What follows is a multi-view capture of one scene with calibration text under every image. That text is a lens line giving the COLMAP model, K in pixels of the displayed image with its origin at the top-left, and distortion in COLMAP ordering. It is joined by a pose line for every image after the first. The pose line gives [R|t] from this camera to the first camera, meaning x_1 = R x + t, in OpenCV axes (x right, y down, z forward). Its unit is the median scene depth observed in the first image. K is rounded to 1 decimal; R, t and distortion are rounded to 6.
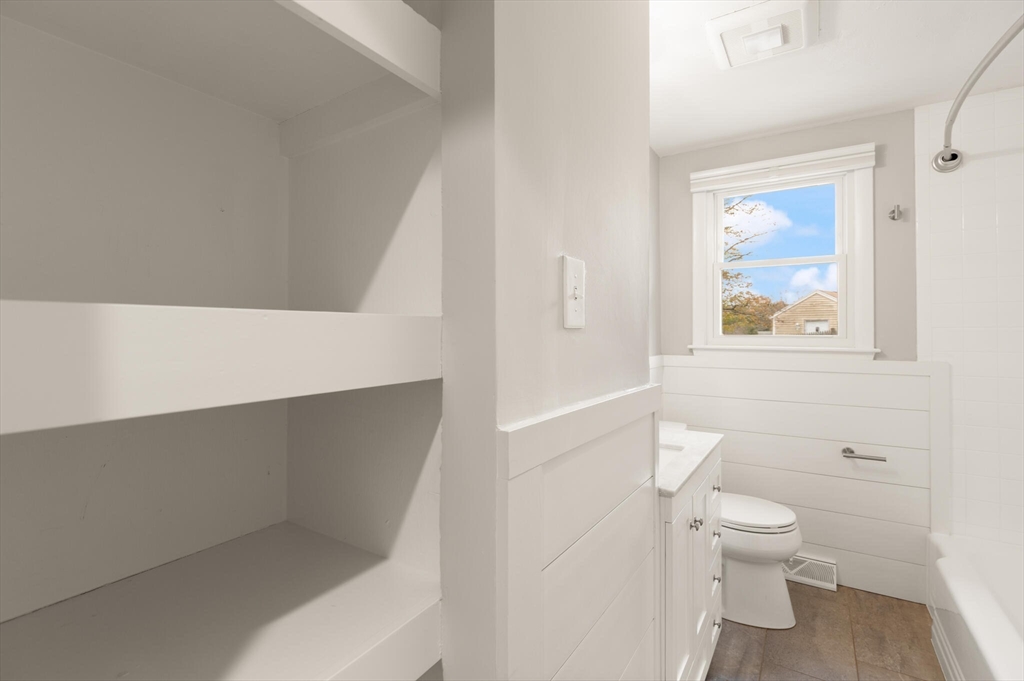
lens RADIAL K [[469.8, 0, 509.4], [0, 469.8, 333.4], [0, 0, 1]] dist [0.007420, -0.003478]
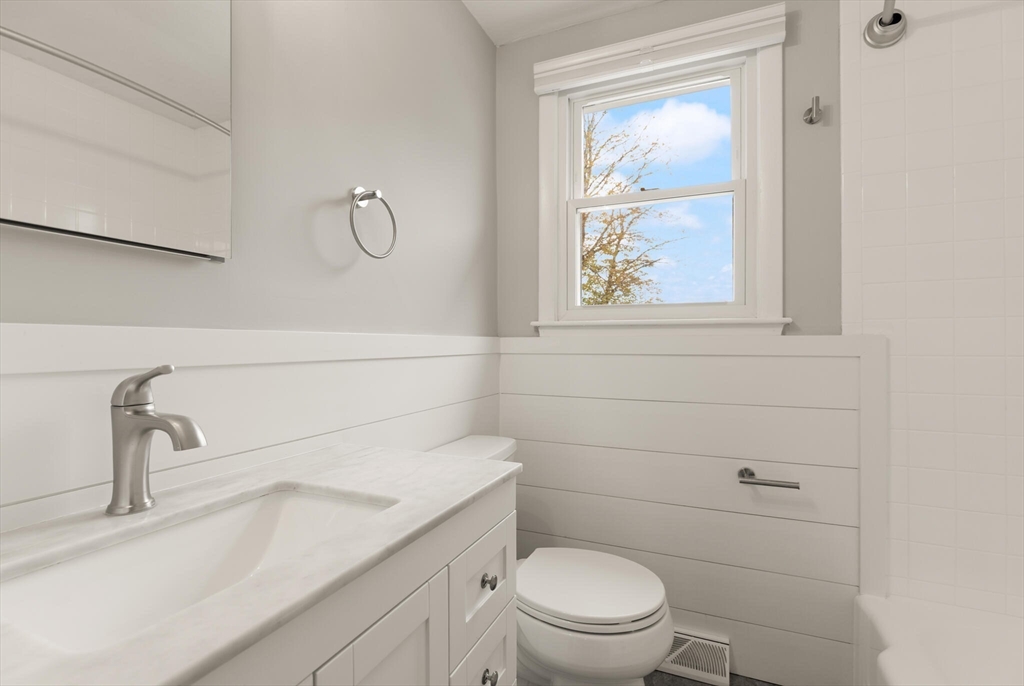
lens RADIAL K [[469.8, 0, 511.1], [0, 469.8, 347.7], [0, 0, 1]] dist [0.007420, -0.003478]
pose [[0.988180, 0.000821, 0.153294, 0.298173], [-0.001633, 0.999985, 0.005167, 0.071869], [-0.153288, -0.005356, 0.988167, 0.408614]]
